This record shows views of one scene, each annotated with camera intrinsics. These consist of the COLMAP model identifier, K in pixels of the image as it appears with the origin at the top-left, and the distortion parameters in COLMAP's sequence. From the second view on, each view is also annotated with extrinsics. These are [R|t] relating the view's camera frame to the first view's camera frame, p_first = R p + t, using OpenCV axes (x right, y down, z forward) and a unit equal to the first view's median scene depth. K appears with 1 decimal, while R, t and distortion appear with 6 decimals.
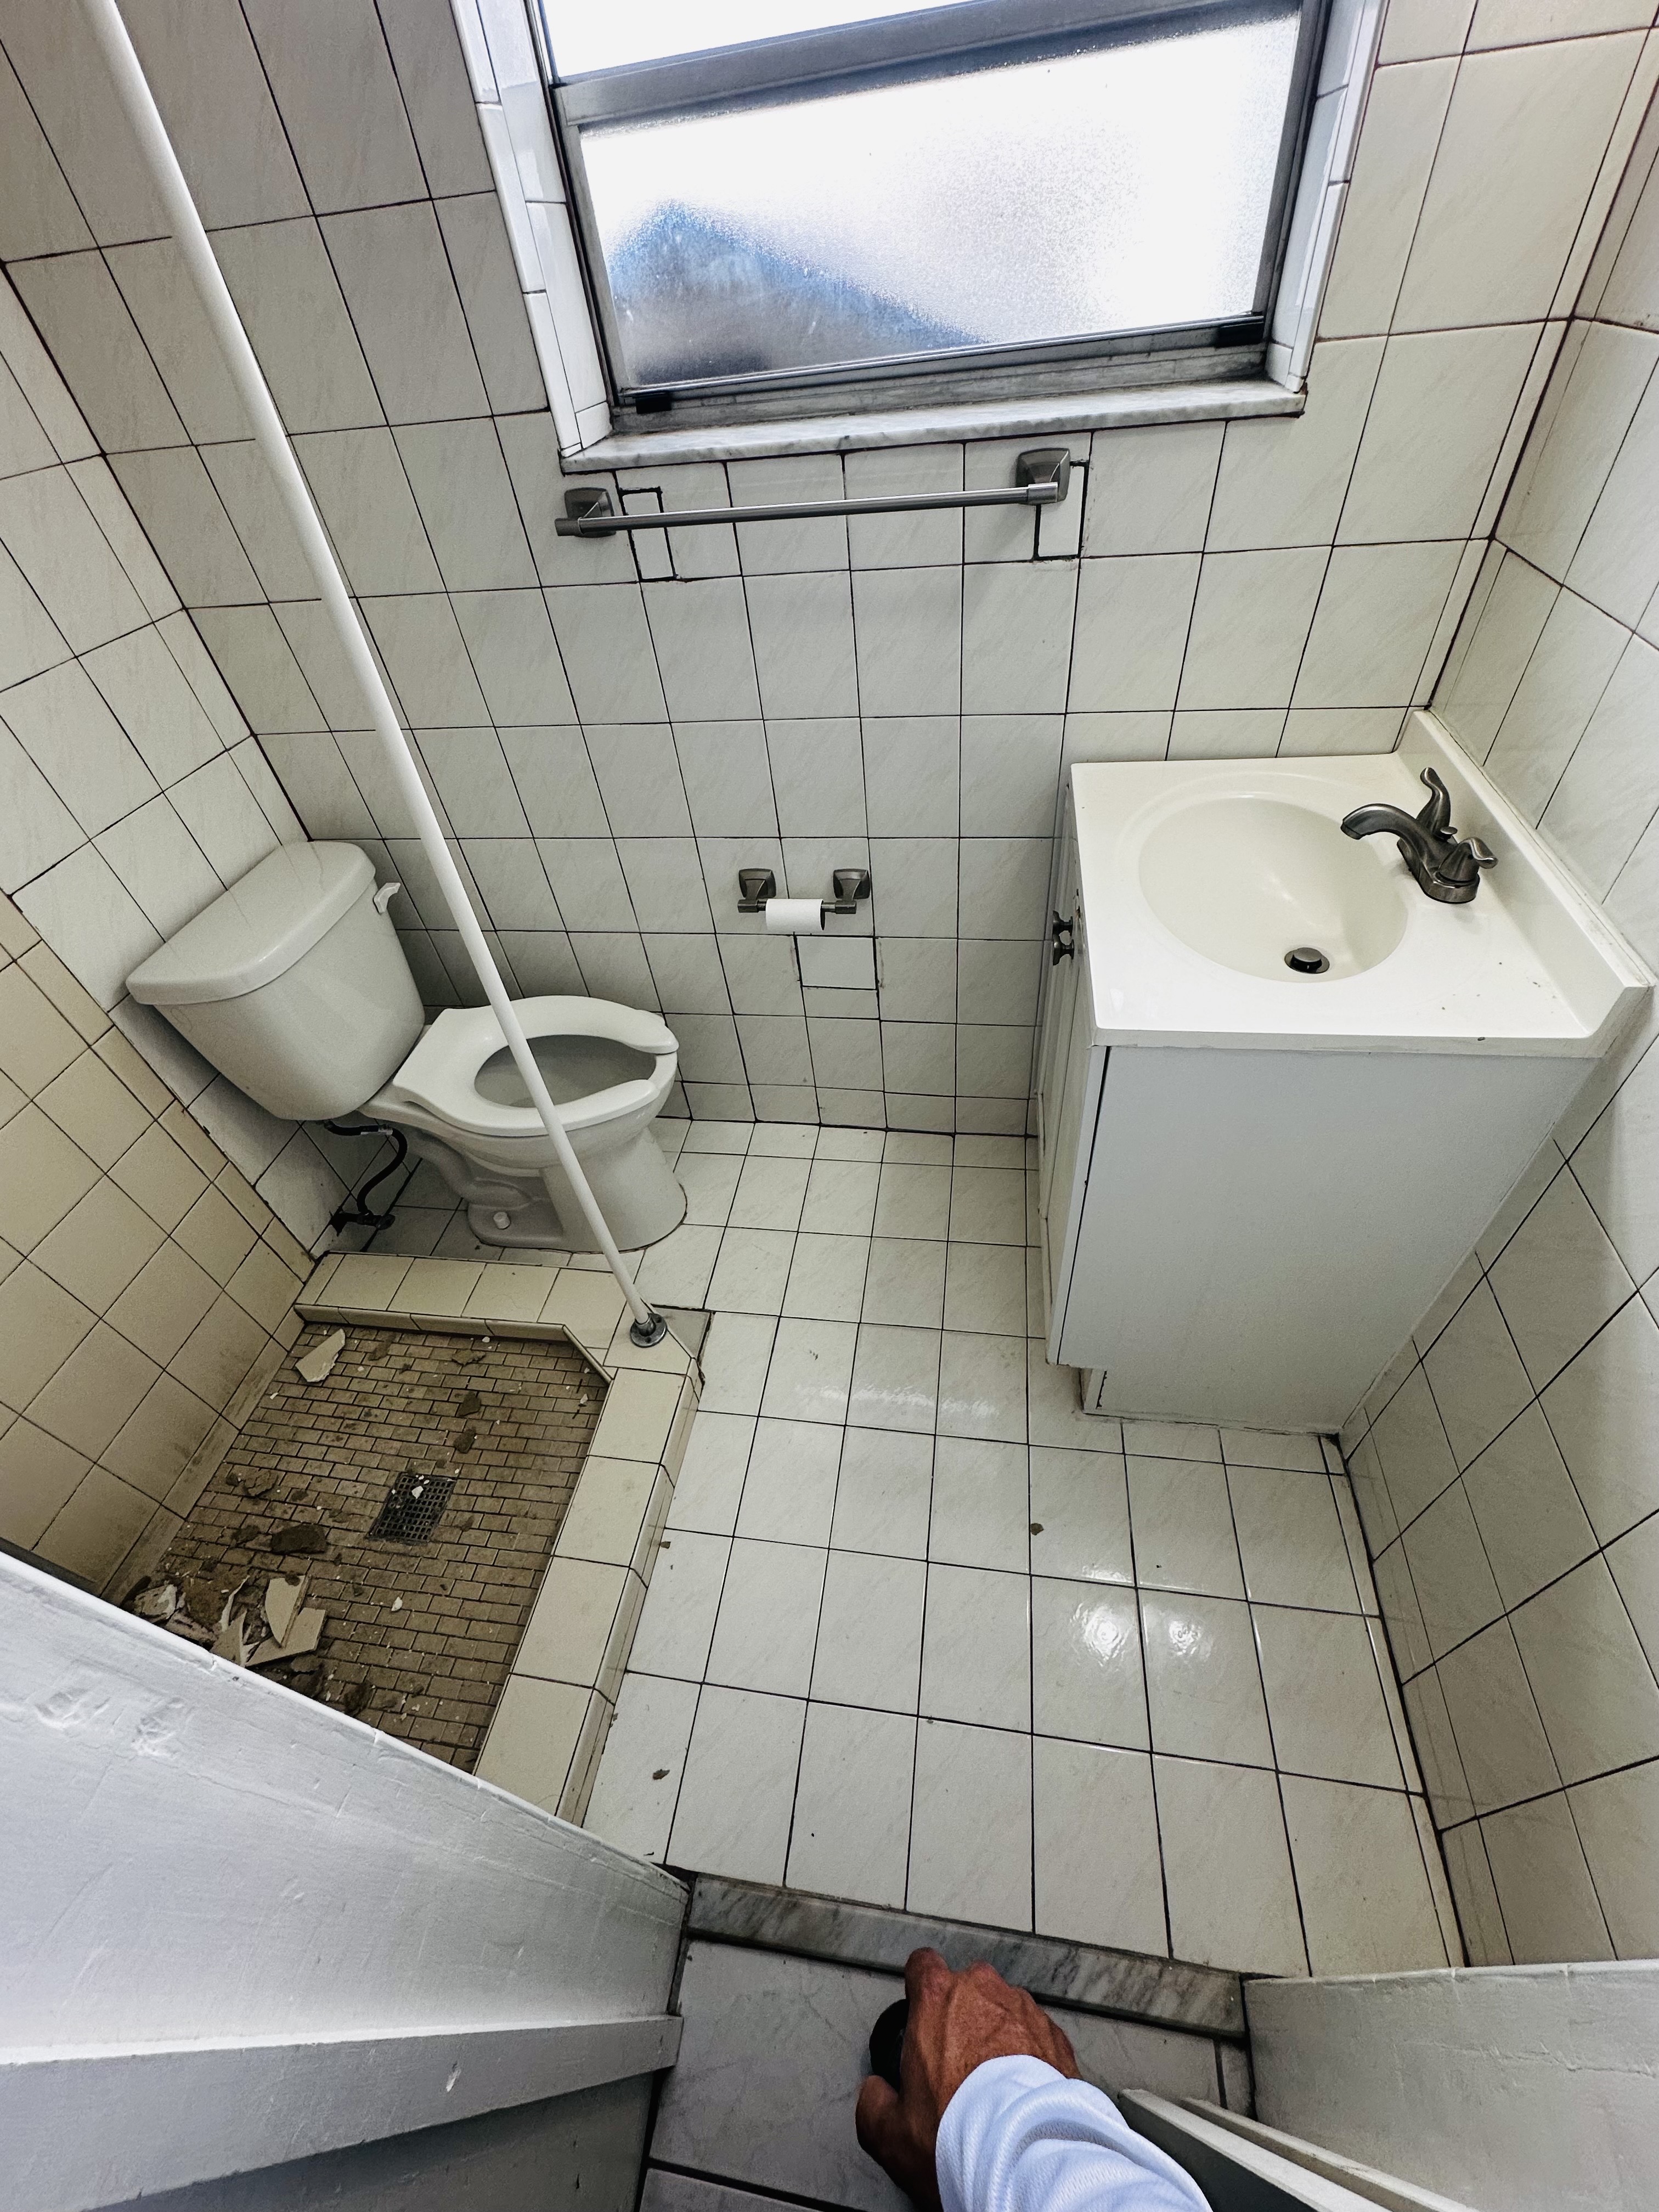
lens RADIAL K [[885.3, 0, 828.5], [0, 885.3, 1106.0], [0, 0, 1]] dist [-0.000033, 0.000404]
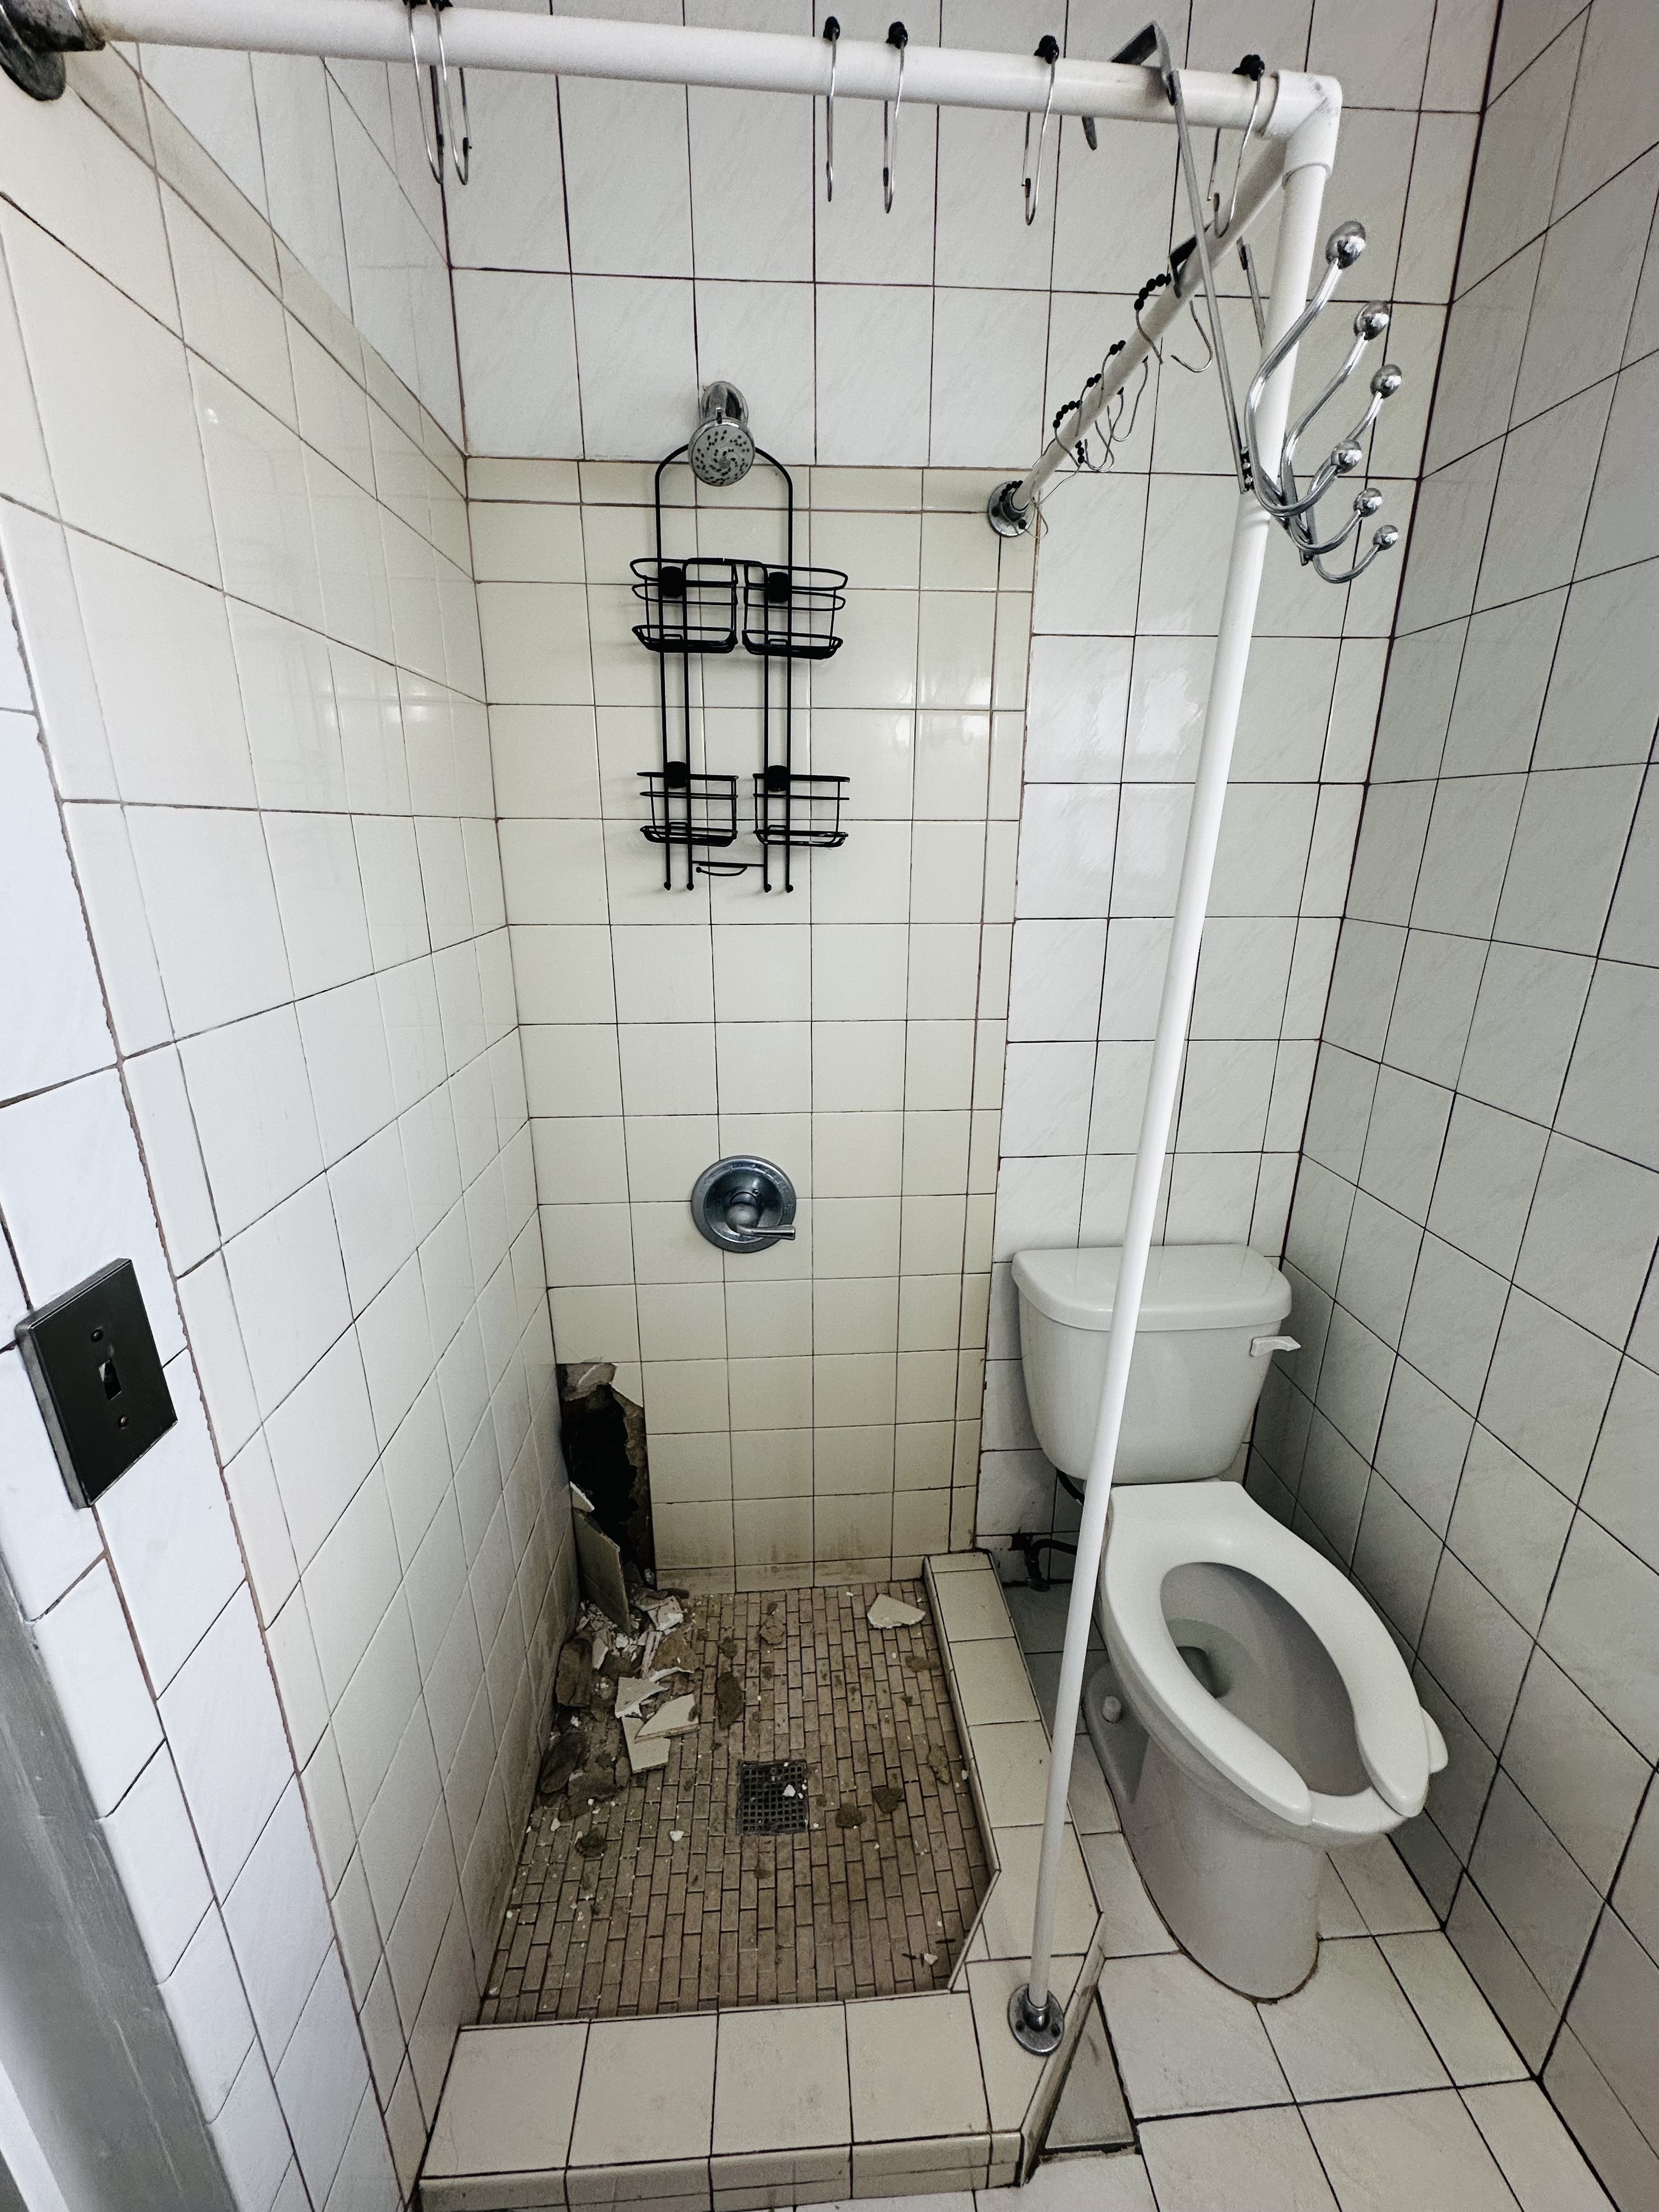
lens RADIAL K [[876.9, 0, 830.9], [0, 876.9, 1108.9], [0, 0, 1]] dist [-0.001314, 0.000100]
pose [[0.215387, 0.378345, -0.900257, 0.106096], [-0.698523, 0.703917, 0.128709, -0.222412], [0.682403, 0.601129, 0.415898, 0.212929]]
